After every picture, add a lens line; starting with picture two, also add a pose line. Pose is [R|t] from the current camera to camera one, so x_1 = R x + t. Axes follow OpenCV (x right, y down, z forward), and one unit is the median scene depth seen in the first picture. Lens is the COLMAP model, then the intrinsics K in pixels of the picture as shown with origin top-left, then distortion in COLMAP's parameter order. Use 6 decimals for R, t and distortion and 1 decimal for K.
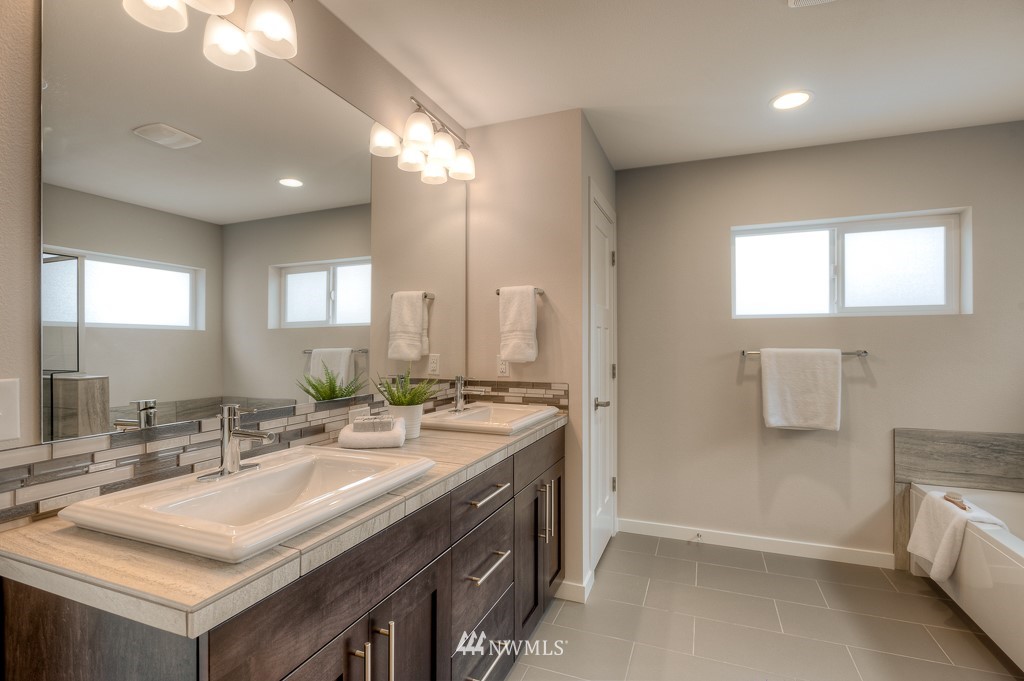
lens RADIAL K [[496.5, 0, 512.0], [0, 496.5, 340.5], [0, 0, 1]] dist [-0.002415, -0.000910]
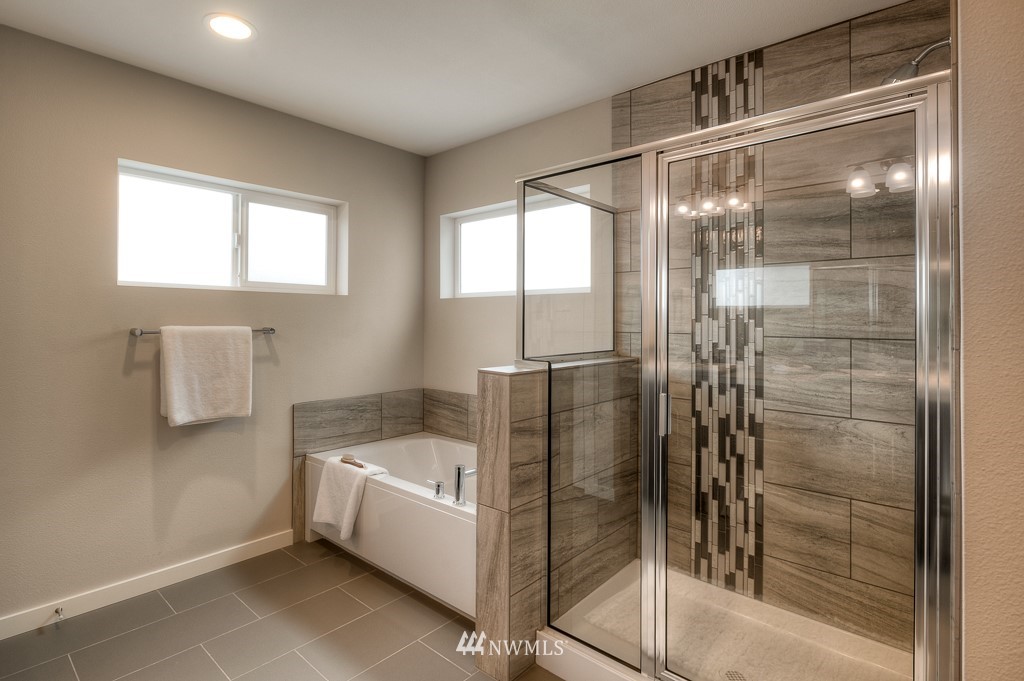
lens RADIAL K [[516.8, 0, 509.8], [0, 516.8, 316.9], [0, 0, 1]] dist [-0.000282, -0.000187]
pose [[0.350986, 0.011284, 0.936313, -0.063475], [-0.009622, 0.999918, -0.008444, 0.003333], [-0.936331, -0.006046, 0.351066, 0.216616]]
